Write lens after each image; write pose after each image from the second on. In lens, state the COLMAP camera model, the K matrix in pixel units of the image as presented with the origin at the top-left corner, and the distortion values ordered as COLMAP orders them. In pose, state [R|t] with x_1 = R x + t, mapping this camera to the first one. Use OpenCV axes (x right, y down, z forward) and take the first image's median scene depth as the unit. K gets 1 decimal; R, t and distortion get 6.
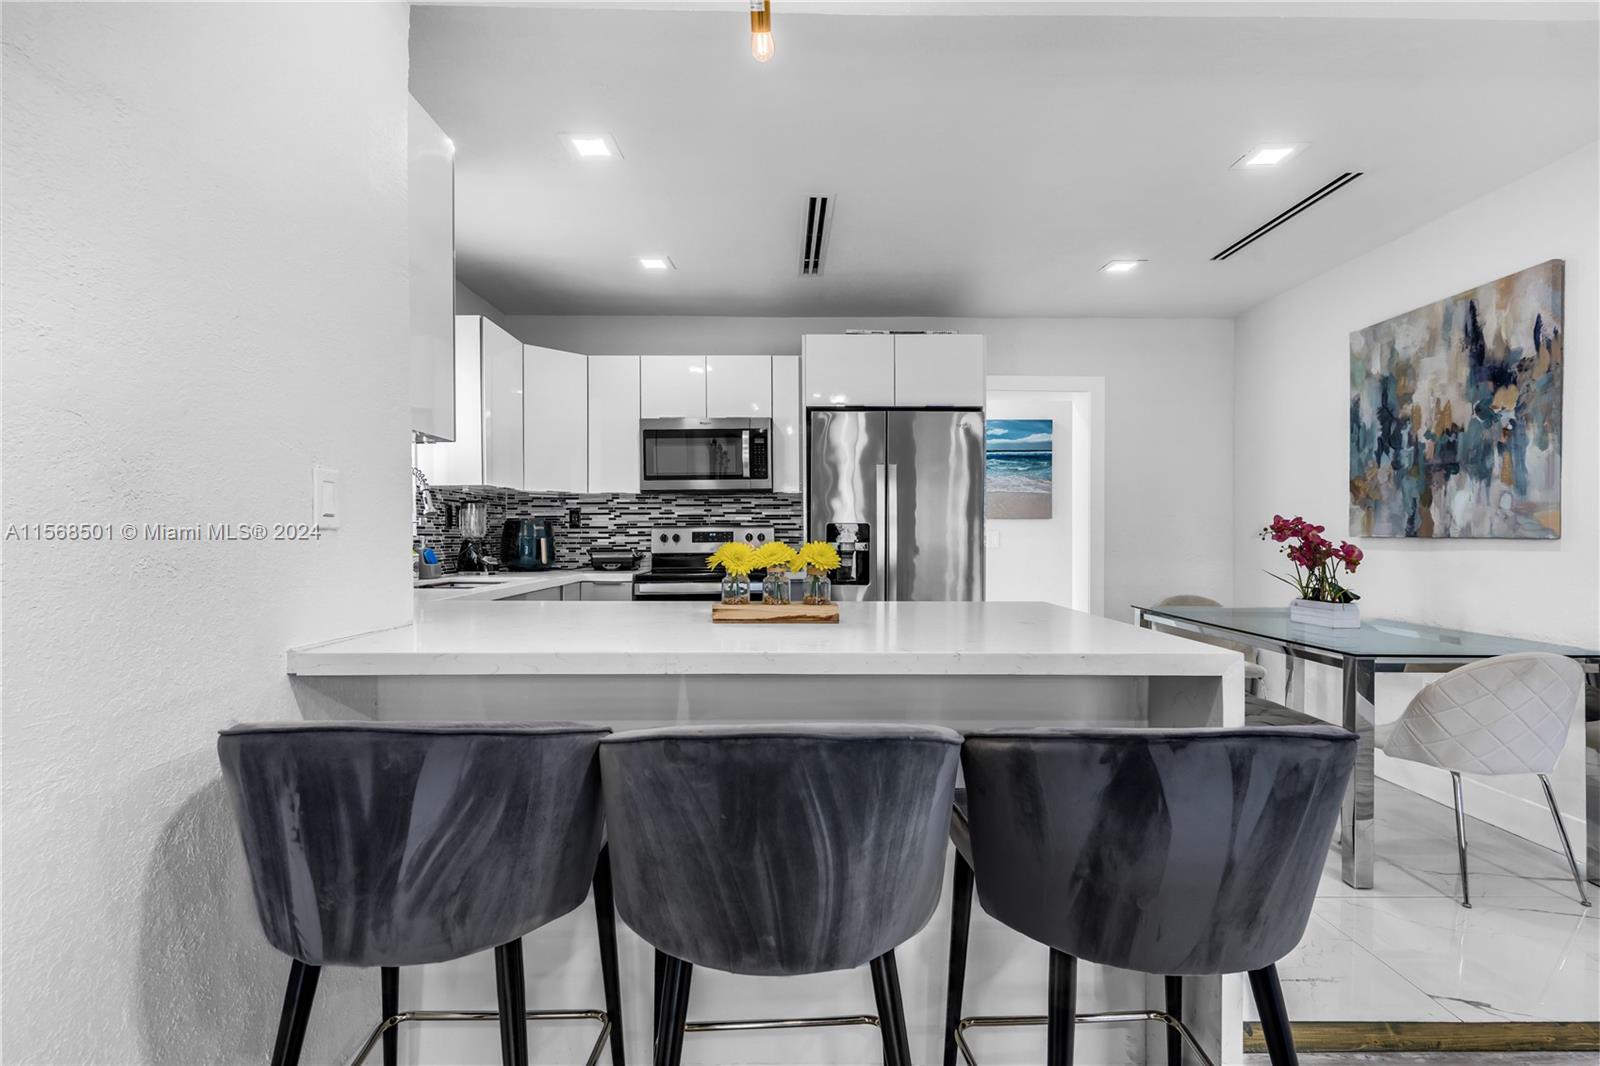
lens RADIAL K [[777.4, 0, 825.3], [0, 777.4, 547.3], [0, 0, 1]] dist [0.001159, 0.000001]
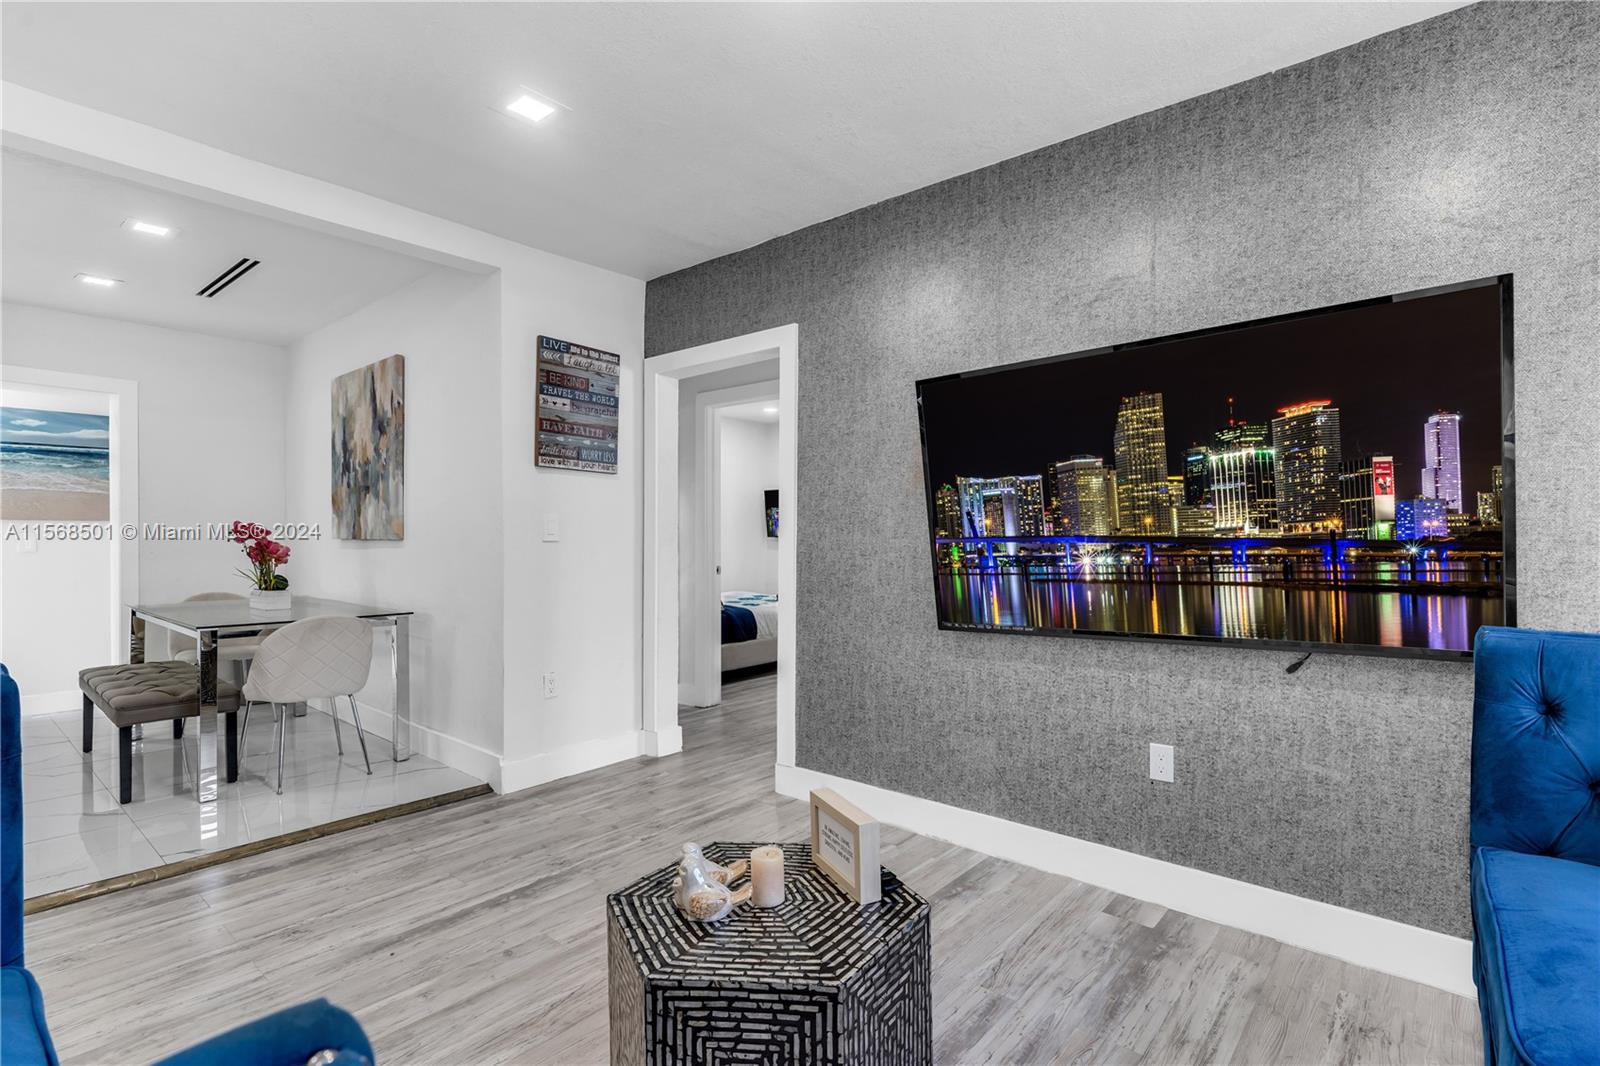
lens RADIAL K [[777.4, 0, 825.3], [0, 777.4, 547.3], [0, 0, 1]] dist [0.001159, 0.000001]
pose [[0.669692, -0.005879, 0.742615, 0.303150], [0.010618, 0.999942, -0.001659, 0.011959], [-0.742563, 0.008996, 0.669716, -0.508229]]
